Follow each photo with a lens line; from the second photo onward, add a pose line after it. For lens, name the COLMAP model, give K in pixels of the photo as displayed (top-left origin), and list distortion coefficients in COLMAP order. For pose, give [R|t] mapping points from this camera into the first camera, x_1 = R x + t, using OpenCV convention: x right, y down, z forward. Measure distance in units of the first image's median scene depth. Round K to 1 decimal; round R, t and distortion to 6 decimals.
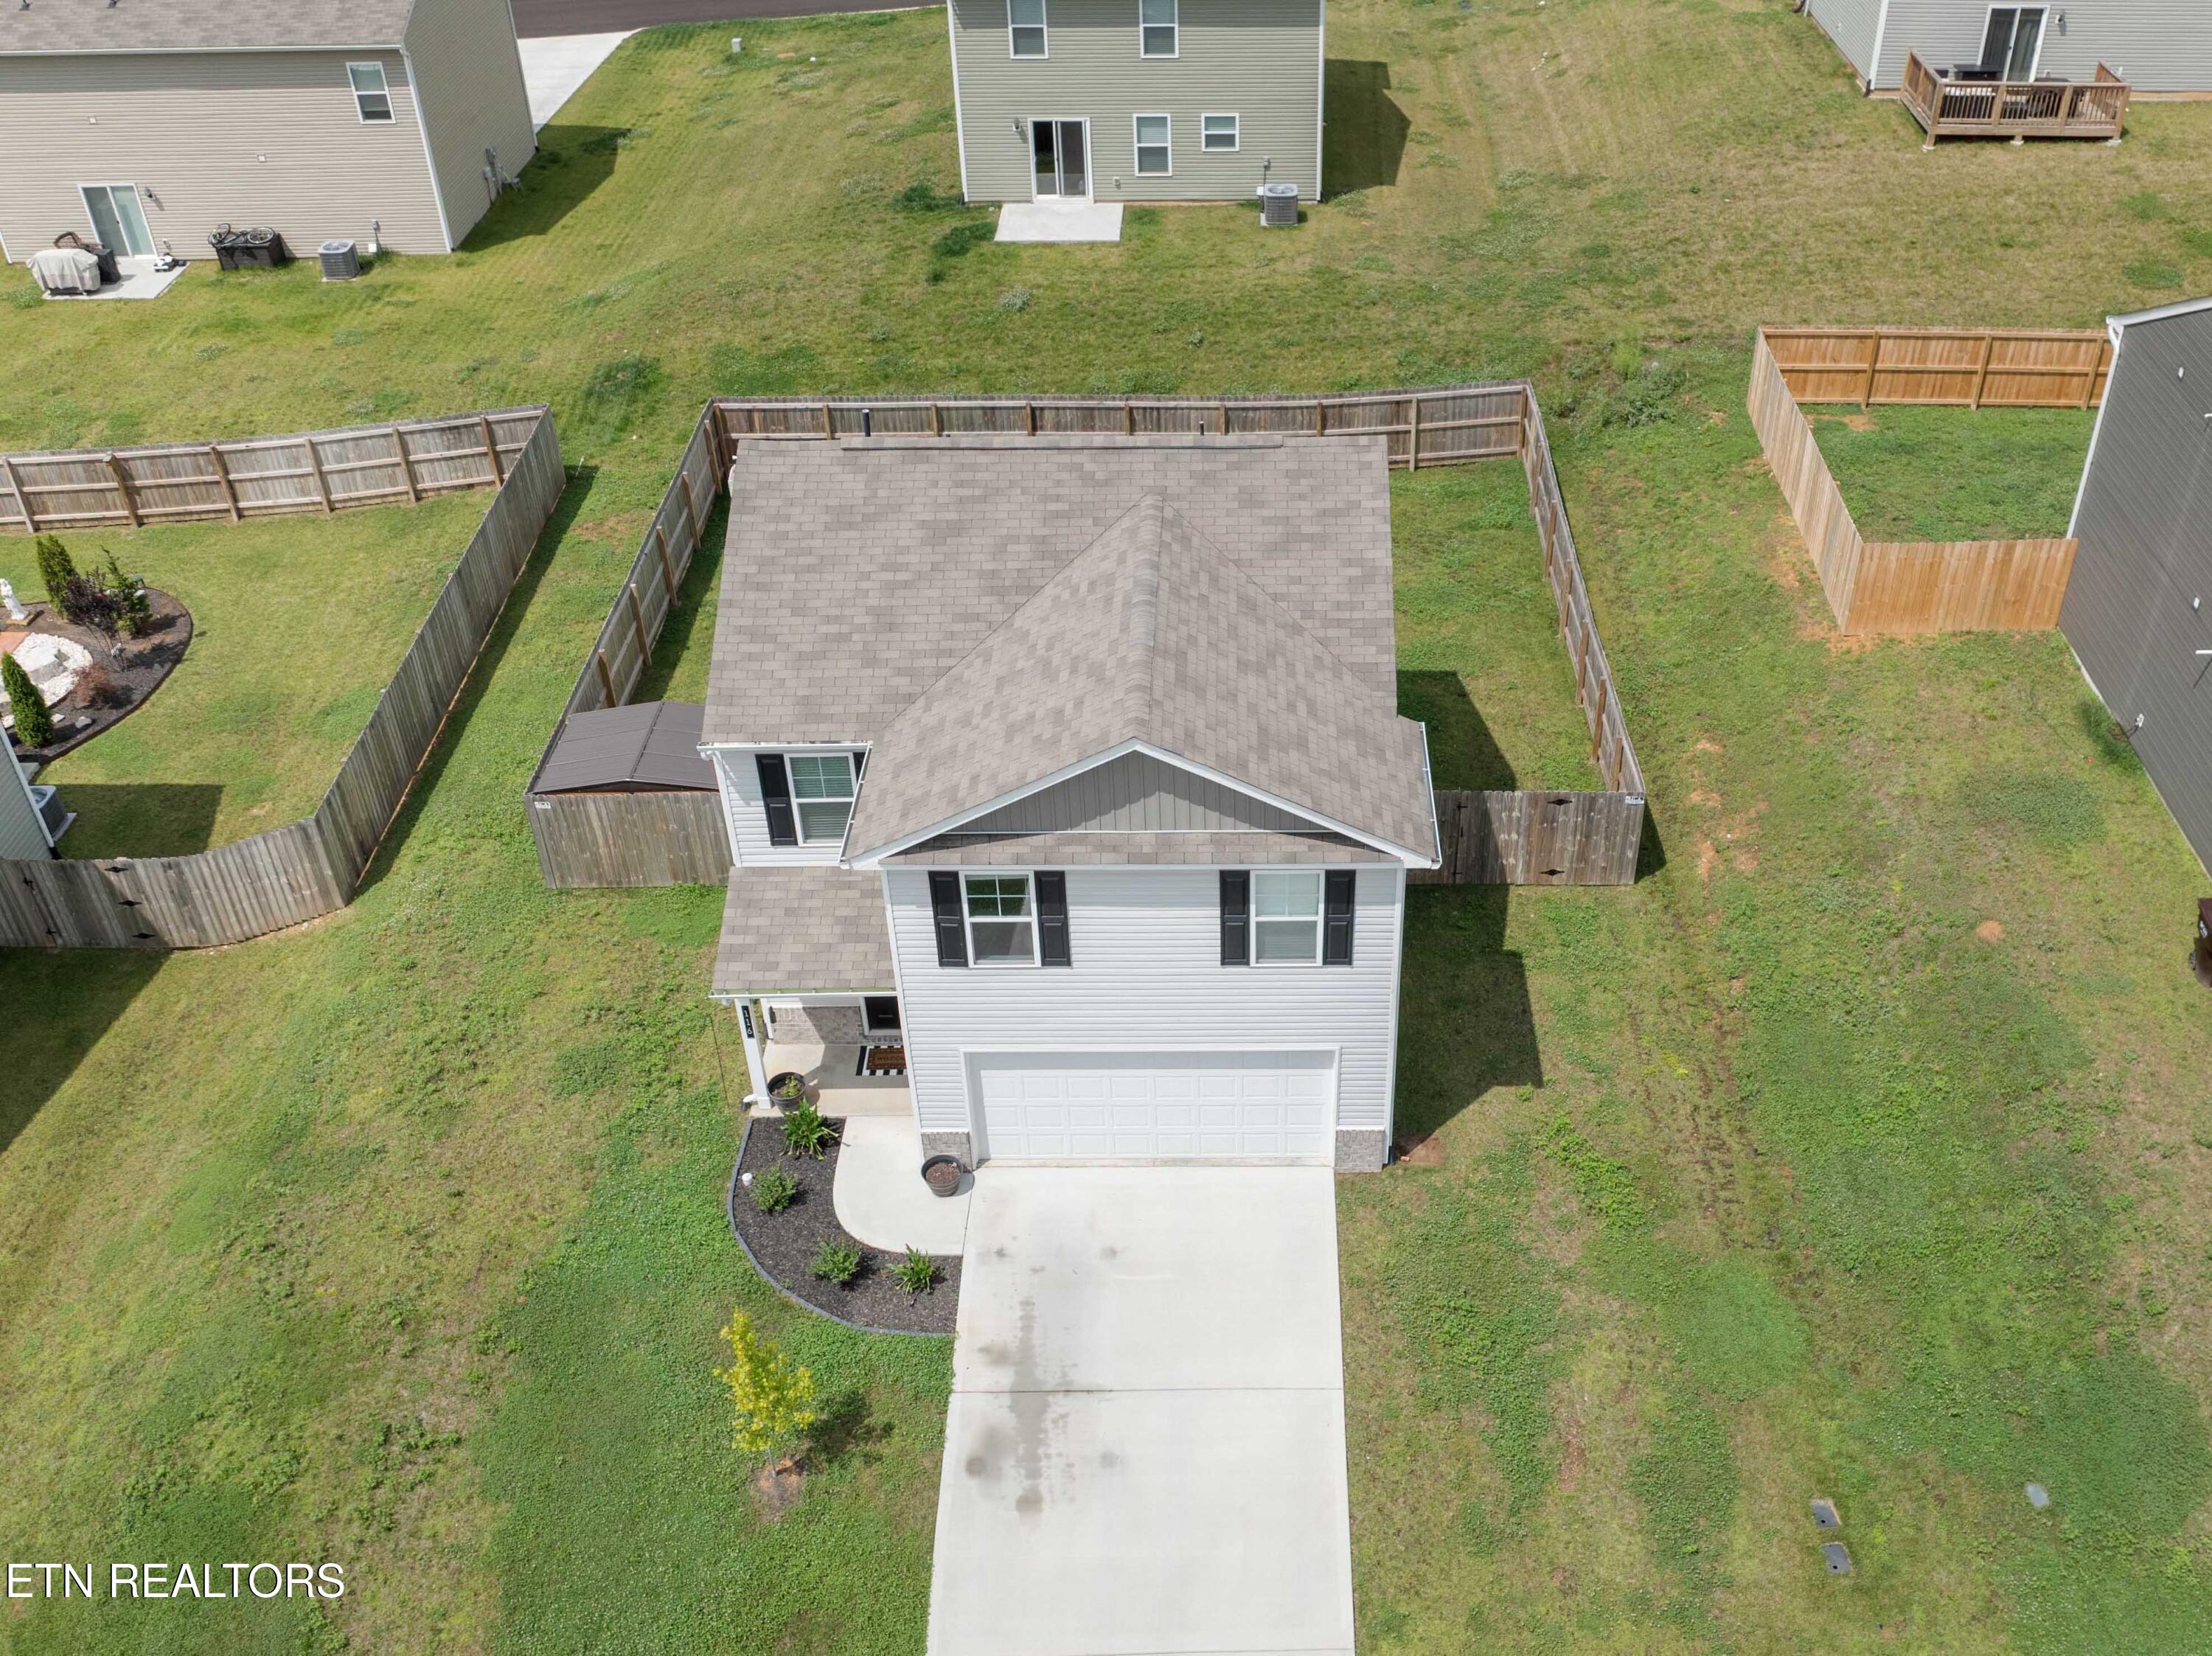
lens RADIAL K [[2105.9, 0, 1190.0], [0, 2105.9, 911.4], [0, 0, 1]] dist [-0.036190, -0.009520]
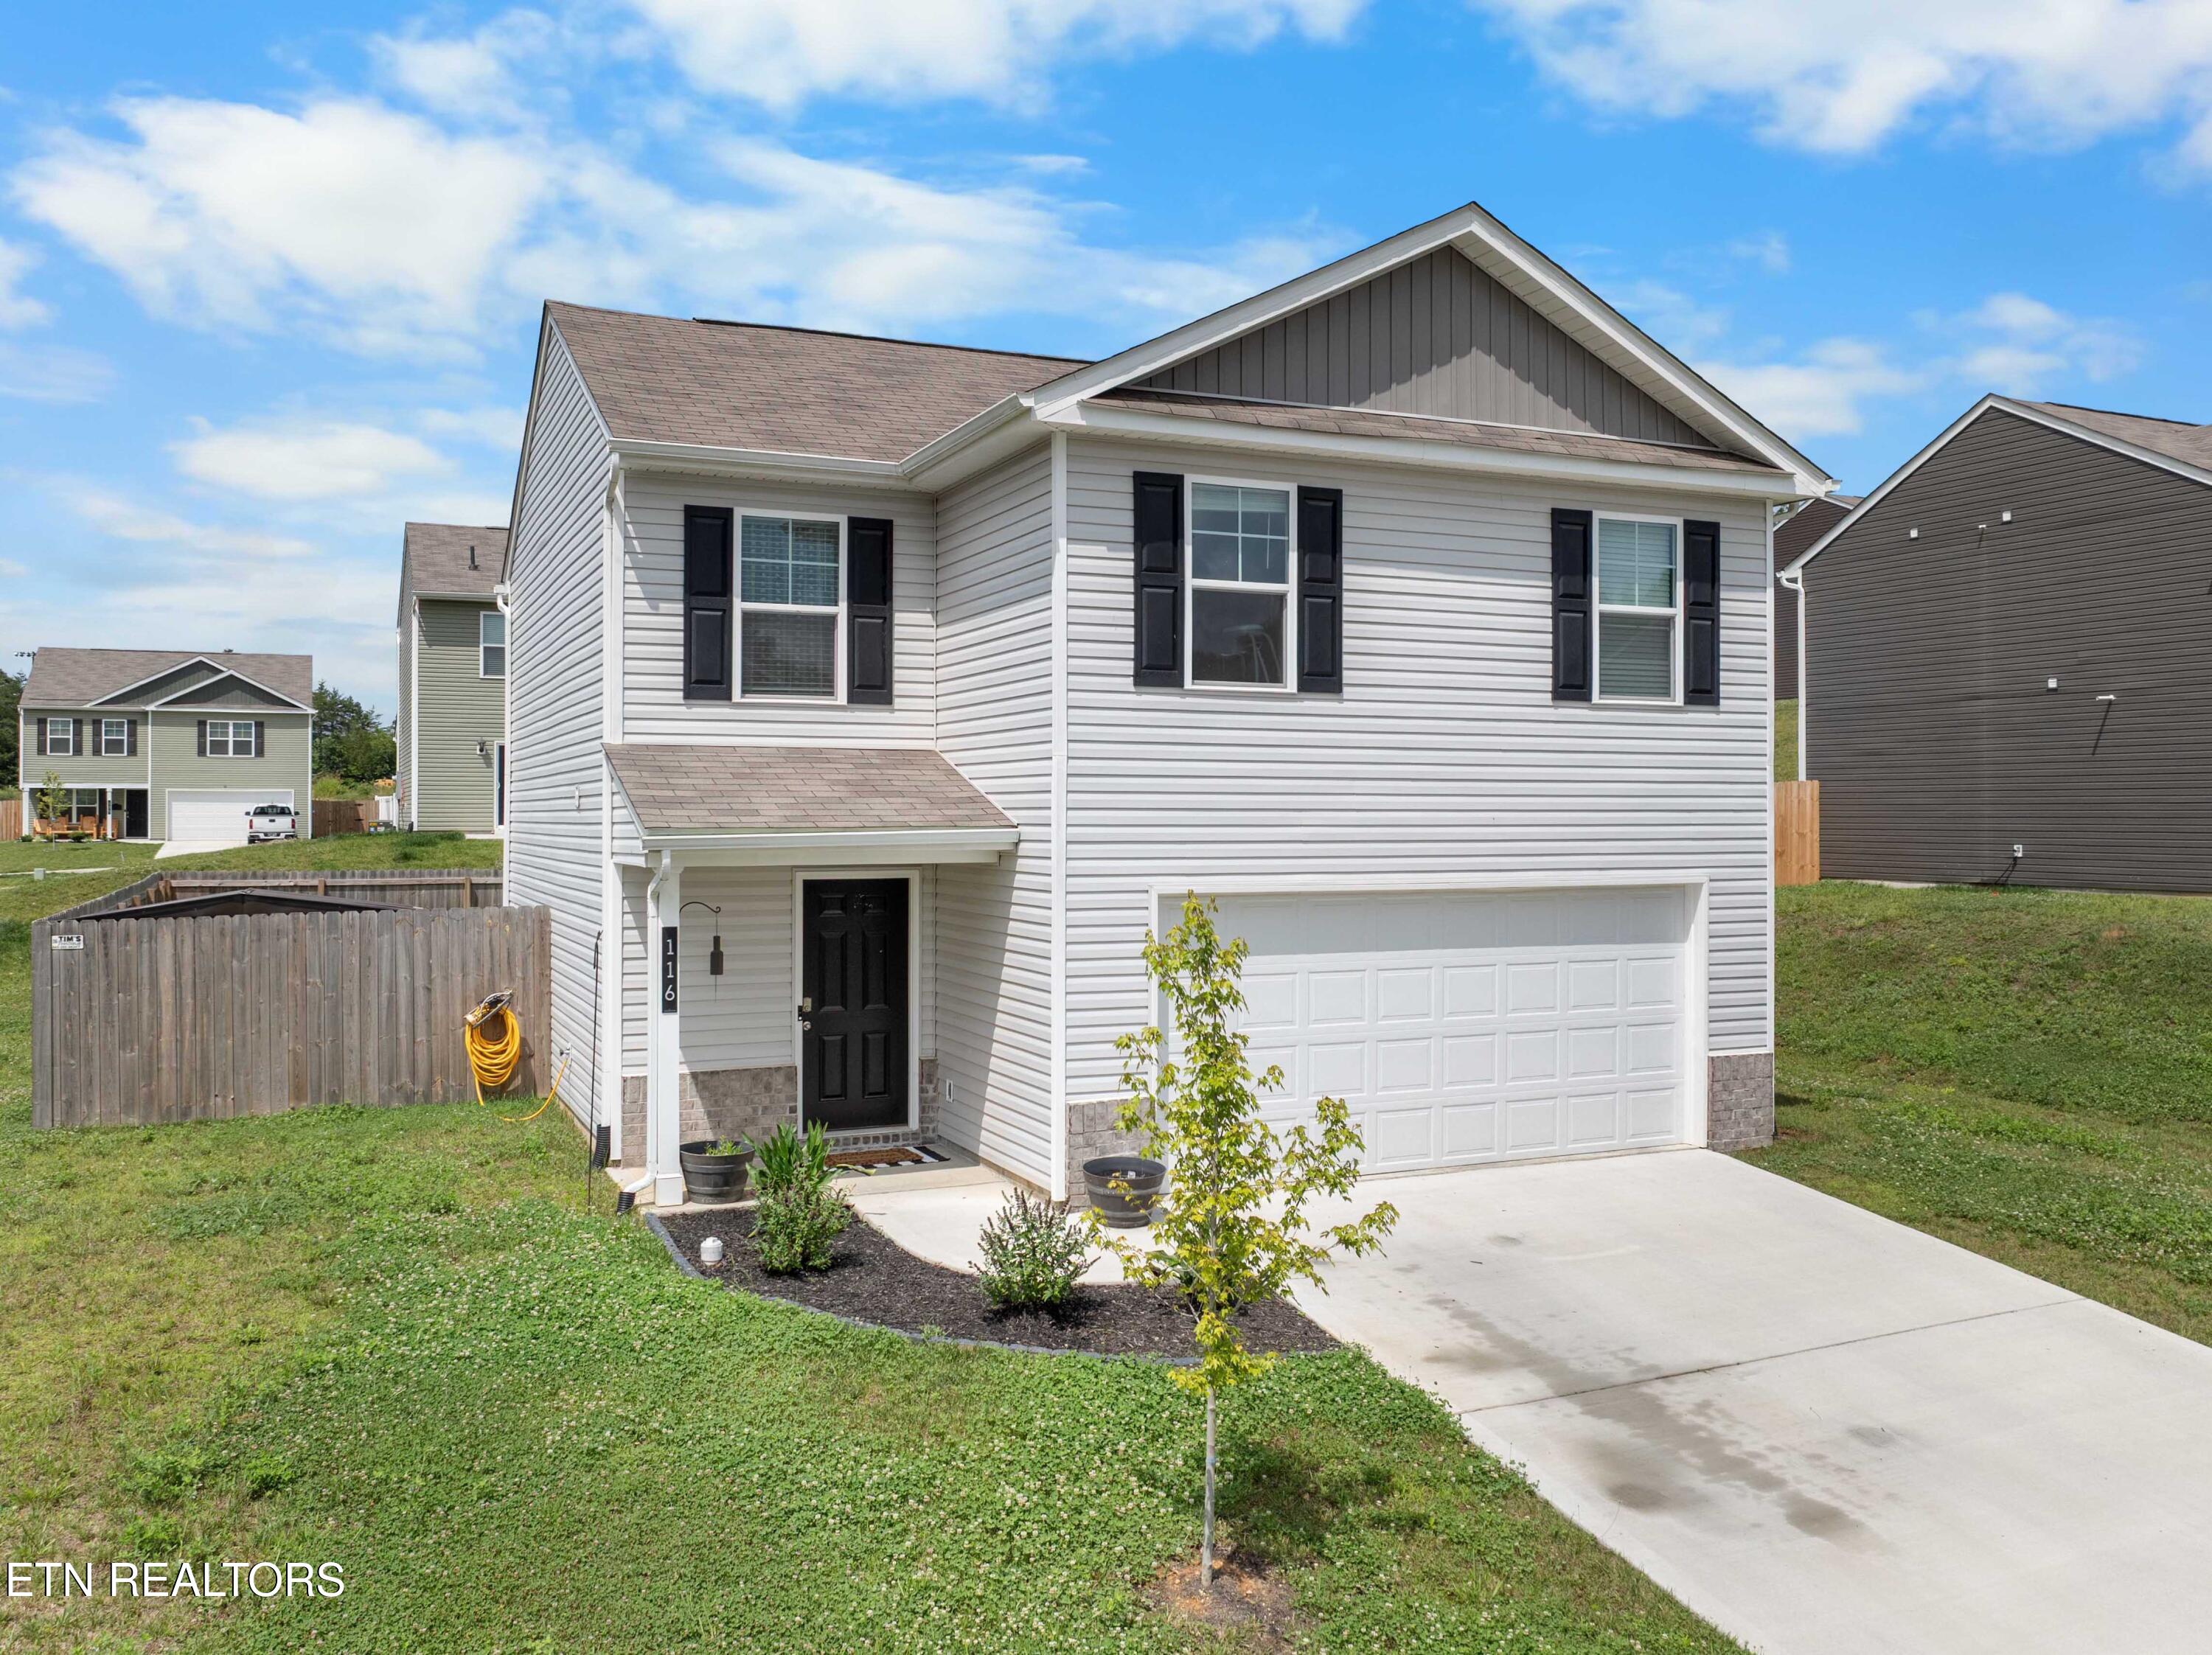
lens RADIAL K [[1830.1, 0, 1113.3], [0, 1830.1, 795.8], [0, 0, 1]] dist [-0.036655, -0.005319]
pose [[0.907331, 0.021083, 0.419888, -0.305379], [0.243651, 0.787543, -0.566047, 0.298631], [-0.342614, 0.615899, 0.709426, 0.644291]]
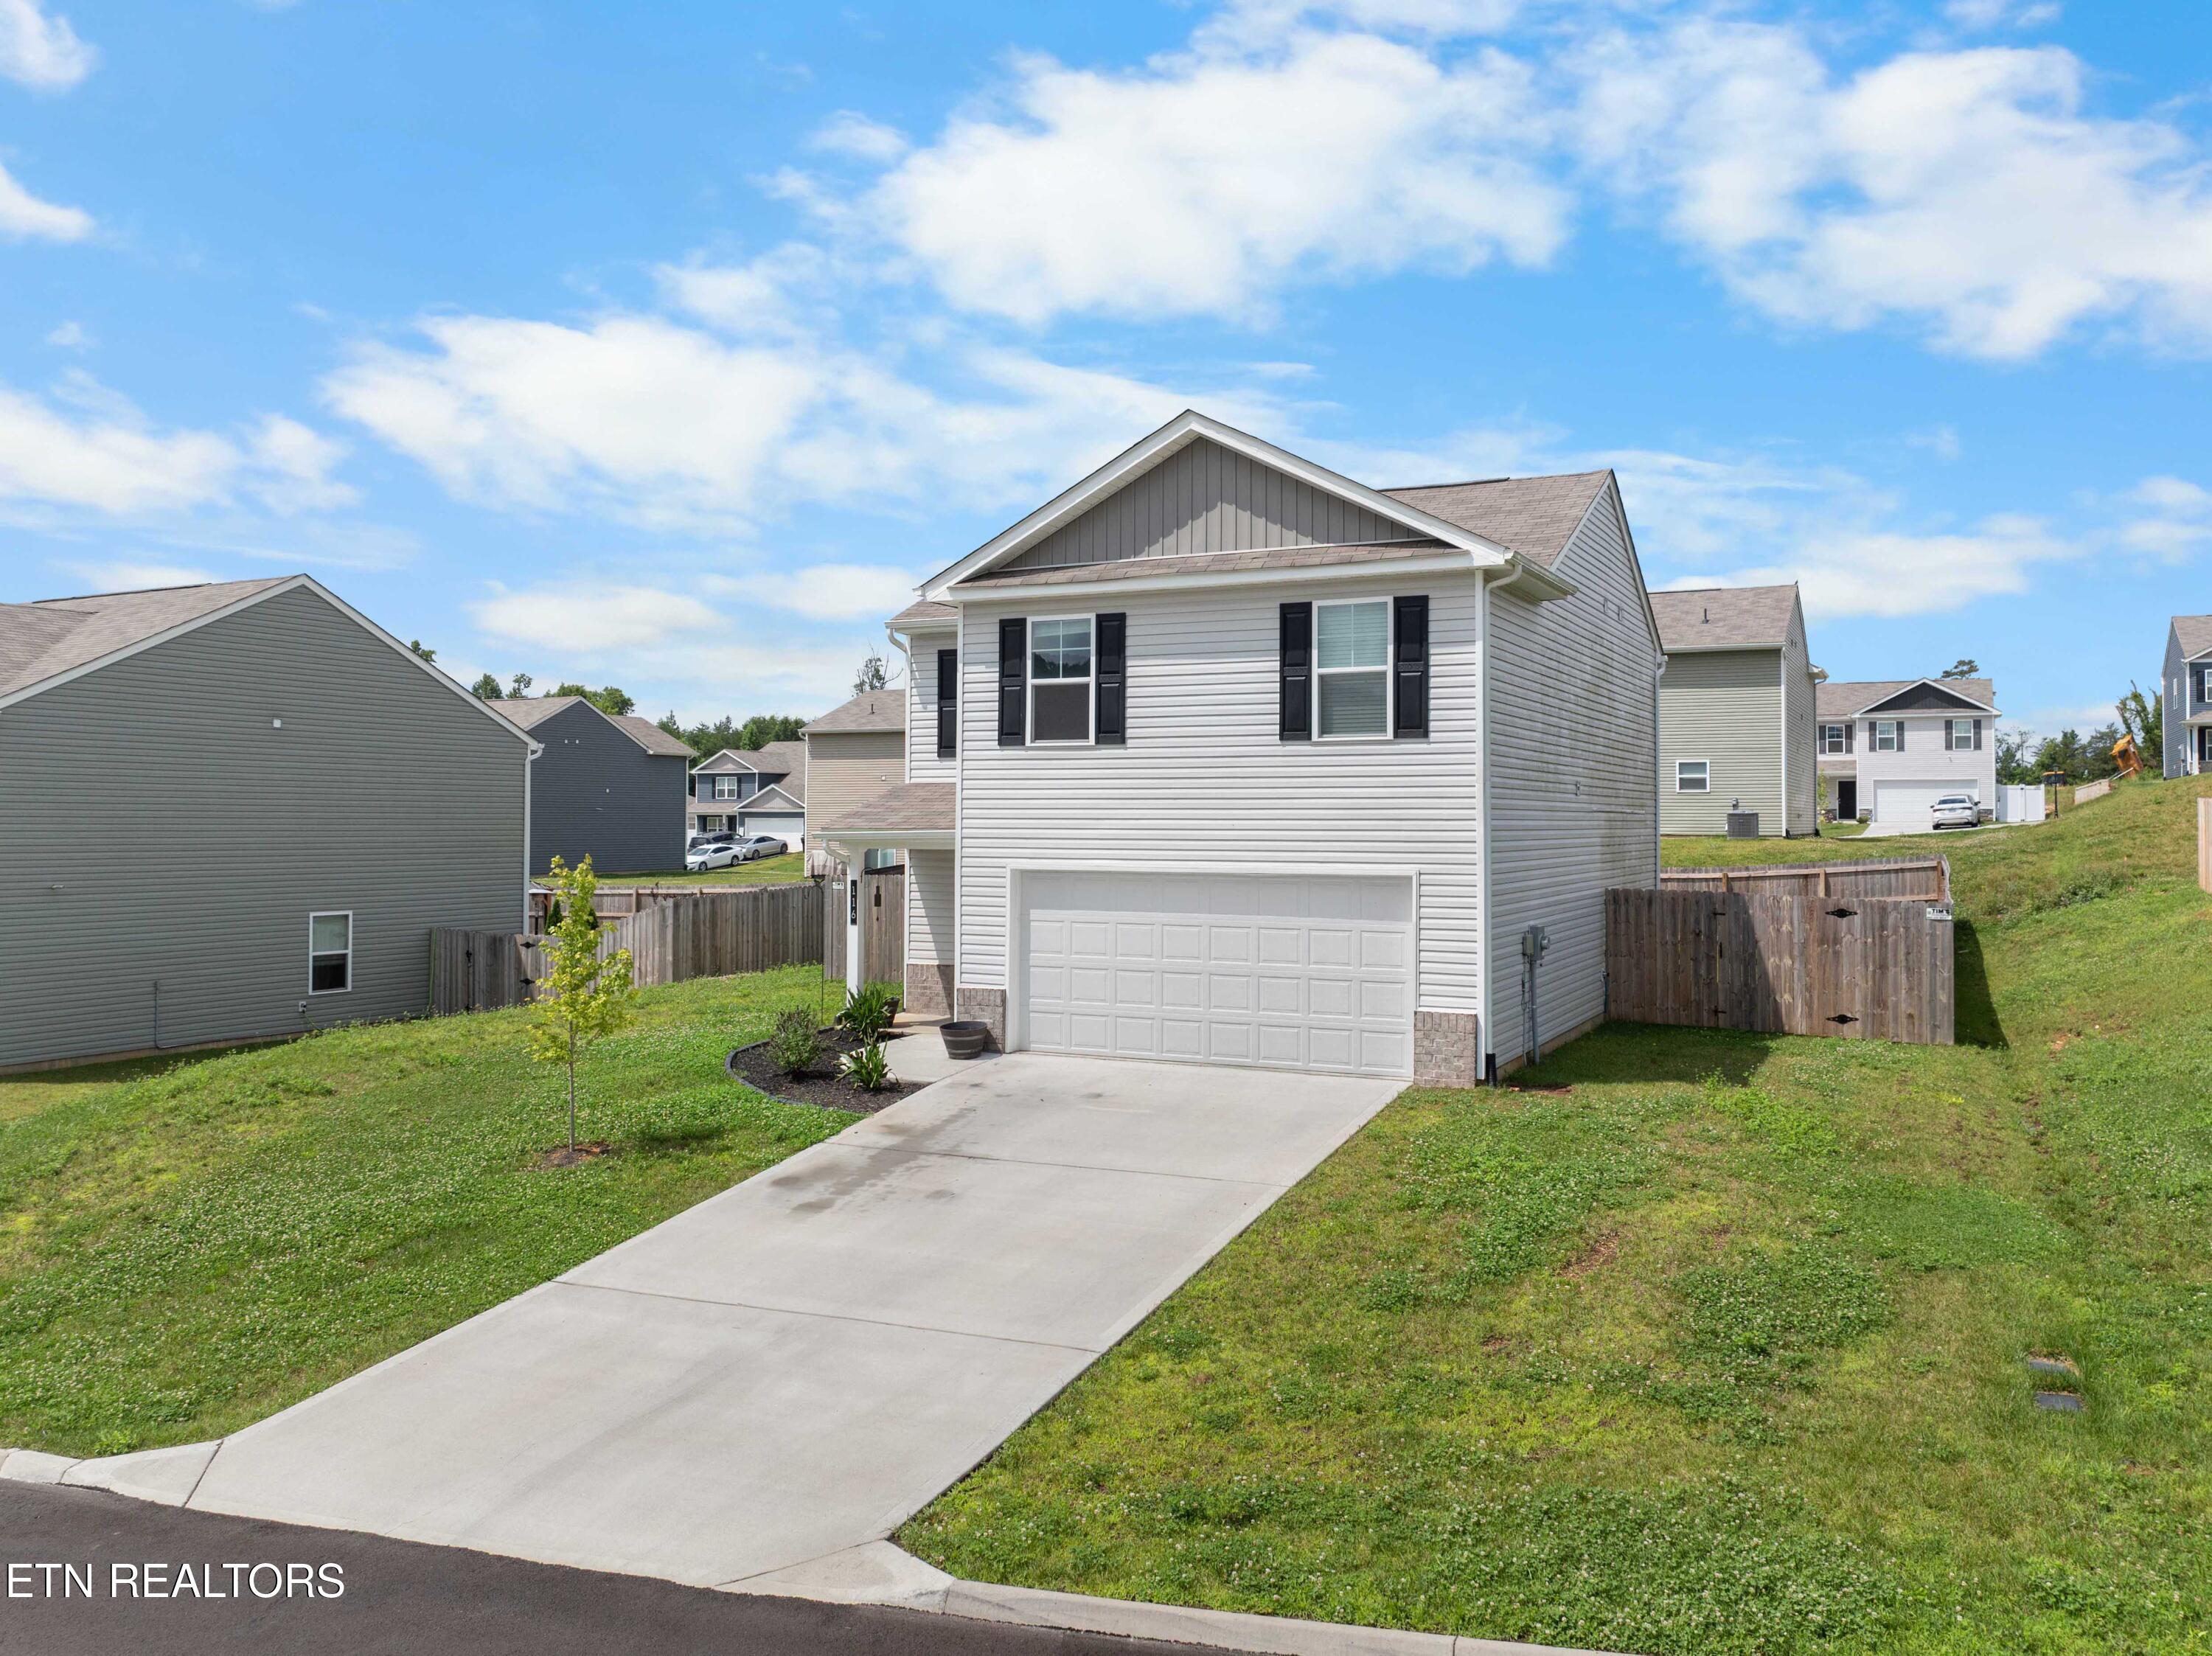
lens RADIAL K [[1650.6, 0, 1169.9], [0, 1650.6, 772.9], [0, 0, 1]] dist [-0.024841, 0.000085]
pose [[0.907472, 0.006627, -0.420061, 0.241818], [-0.272261, 0.770766, -0.576015, 0.410671], [0.319952, 0.637083, 0.701253, 0.491307]]
